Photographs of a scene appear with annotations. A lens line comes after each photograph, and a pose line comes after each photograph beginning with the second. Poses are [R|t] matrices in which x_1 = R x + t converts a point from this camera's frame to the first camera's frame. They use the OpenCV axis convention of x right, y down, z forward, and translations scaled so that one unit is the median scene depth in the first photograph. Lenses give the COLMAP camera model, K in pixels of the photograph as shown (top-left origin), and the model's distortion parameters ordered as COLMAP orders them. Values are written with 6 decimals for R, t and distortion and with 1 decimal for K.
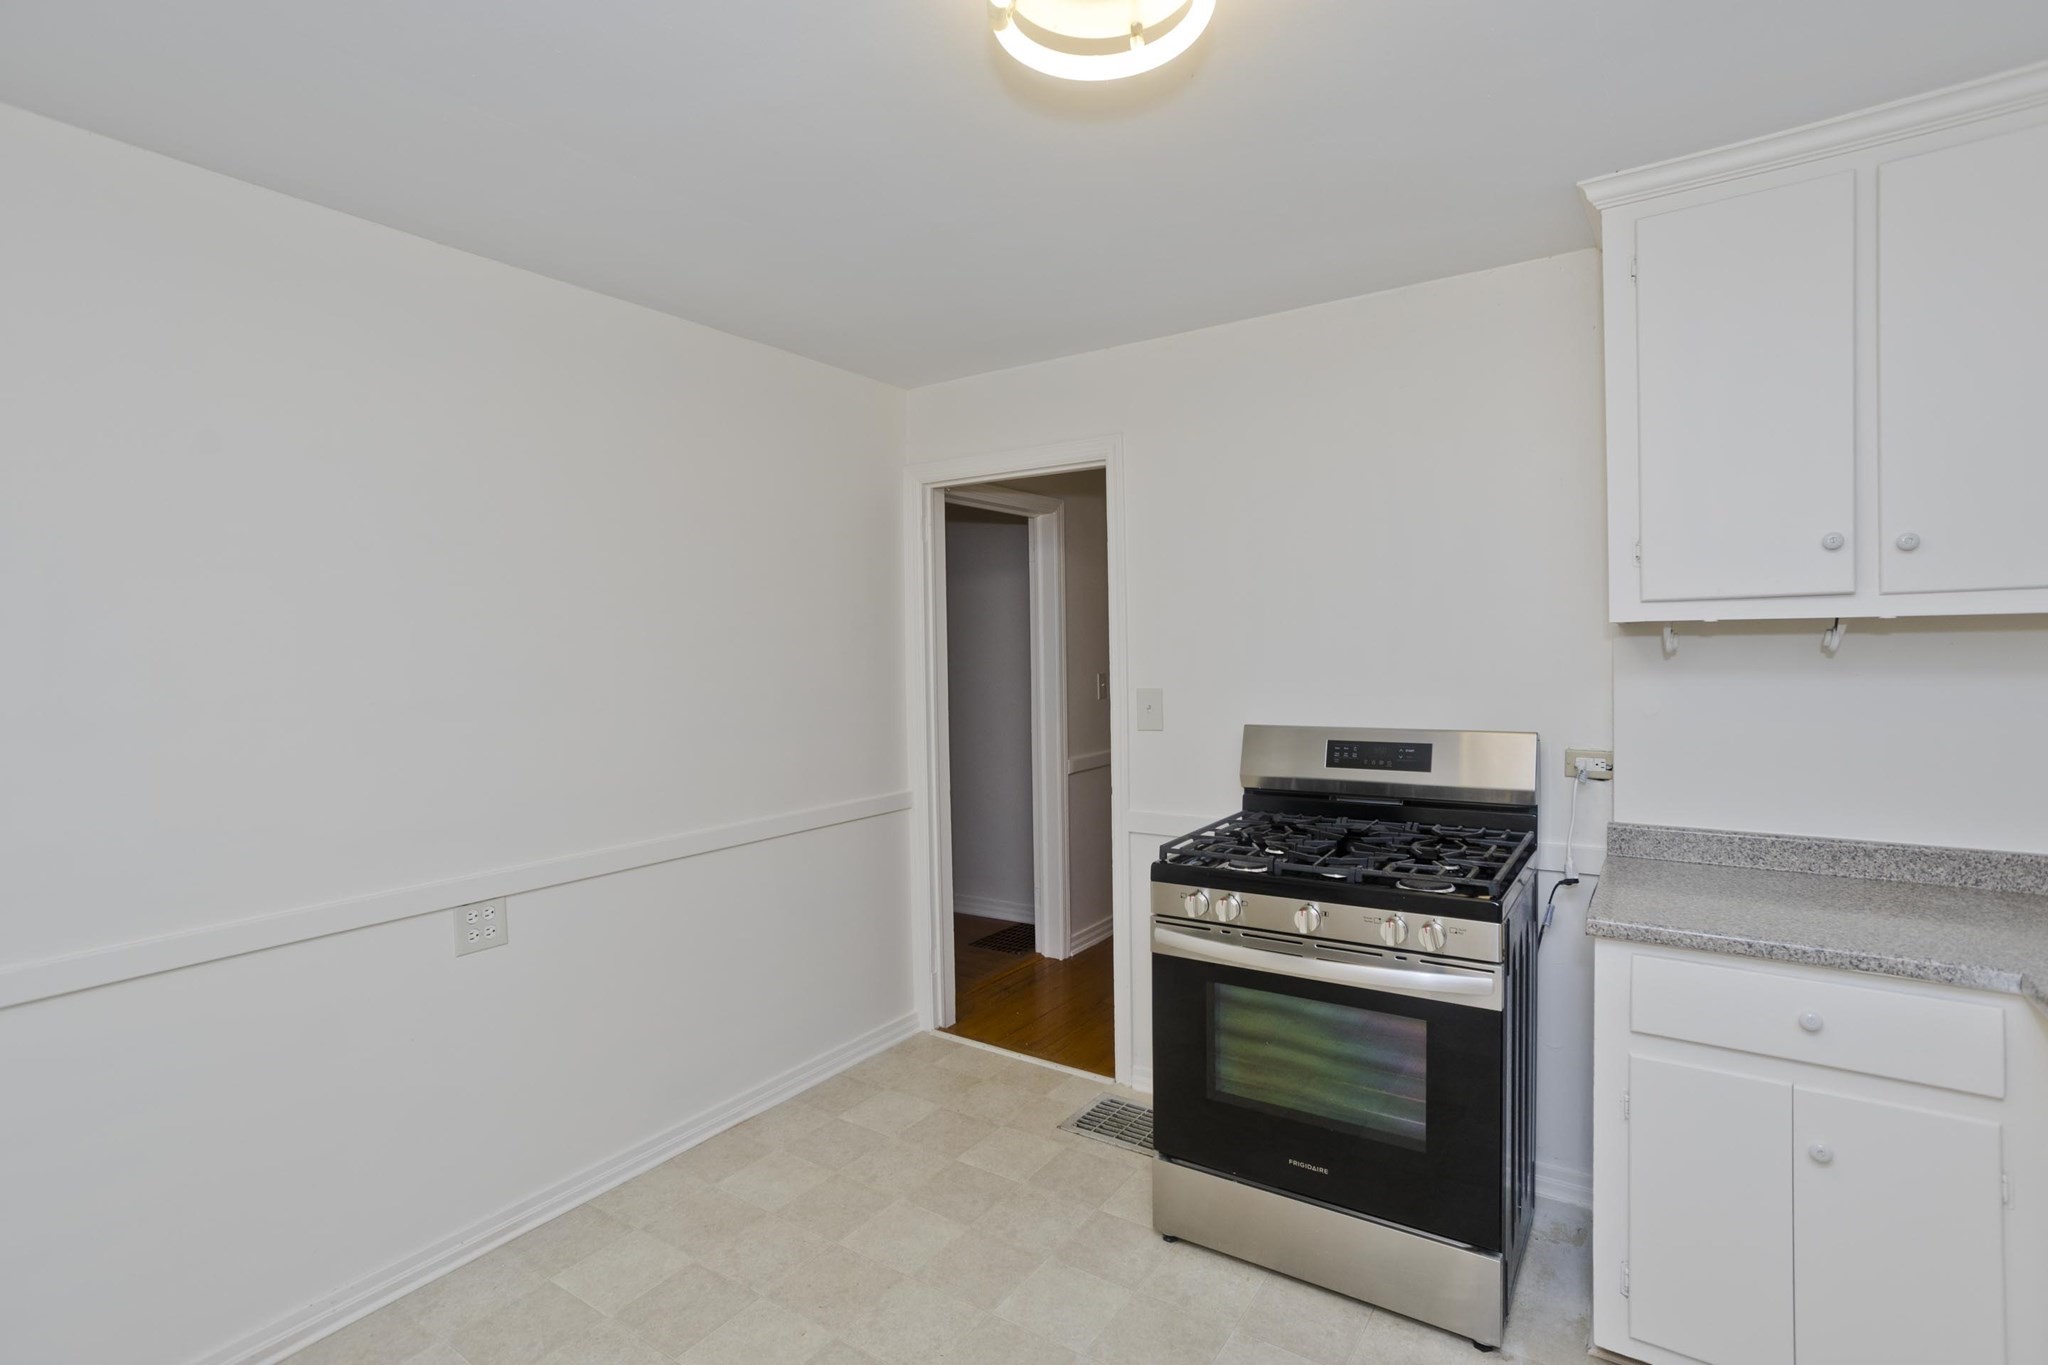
lens RADIAL K [[963.8, 0, 1031.0], [0, 963.8, 671.6], [0, 0, 1]] dist [0.001221, 0.000274]
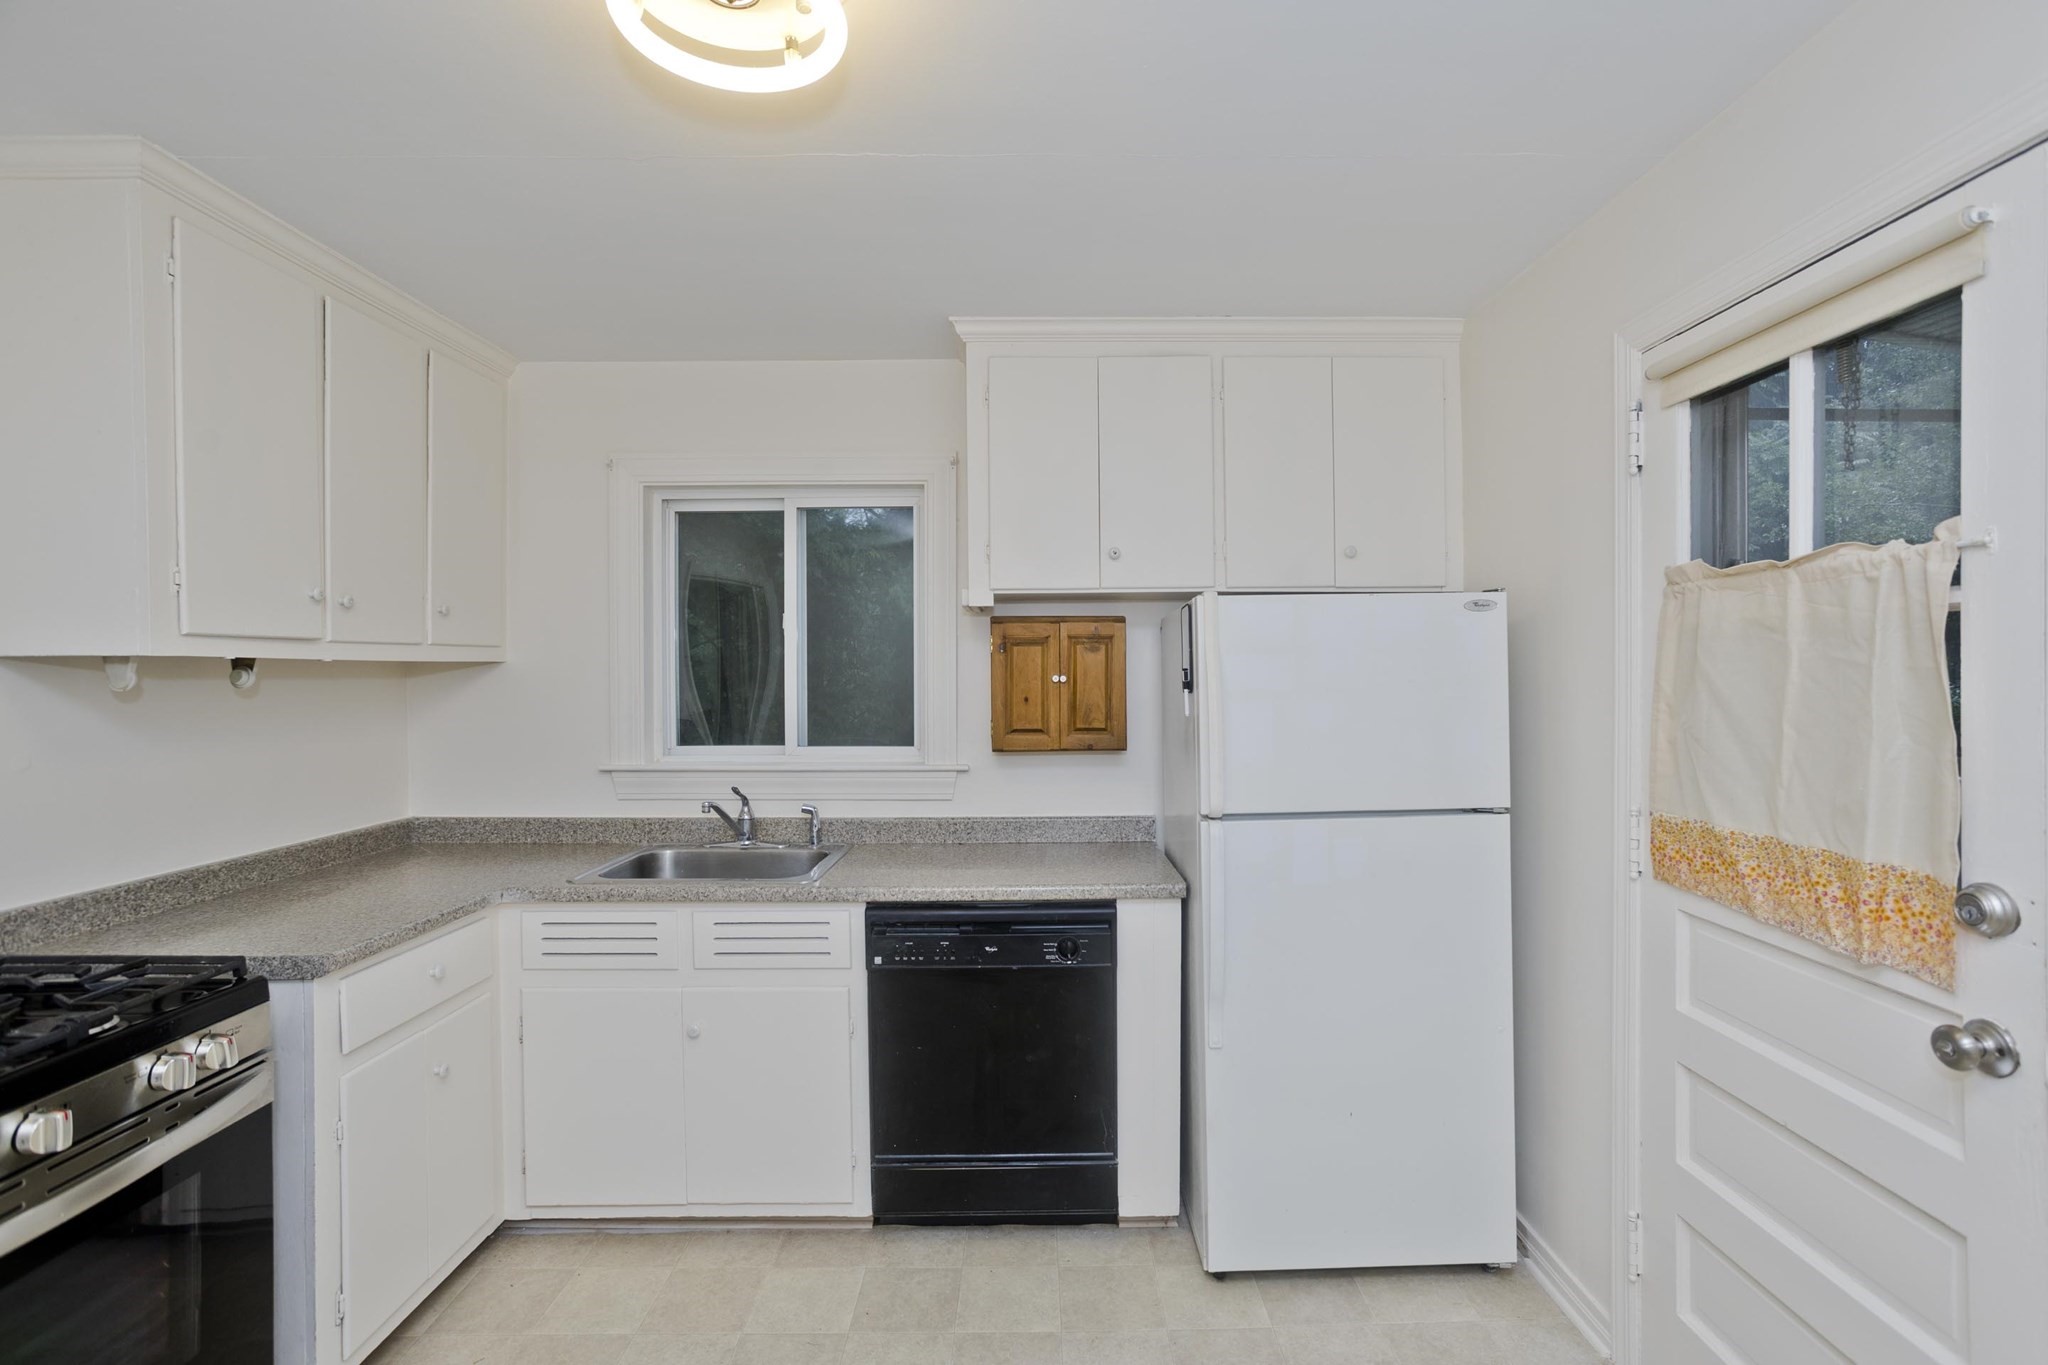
lens RADIAL K [[983.1, 0, 1035.8], [0, 983.1, 677.5], [0, 0, 1]] dist [-0.050870, 0.031247]
pose [[-0.557747, 0.018465, 0.829805, -0.518397], [0.037867, 0.999278, 0.003216, -0.003550], [-0.829147, 0.033216, -0.558044, 0.754862]]
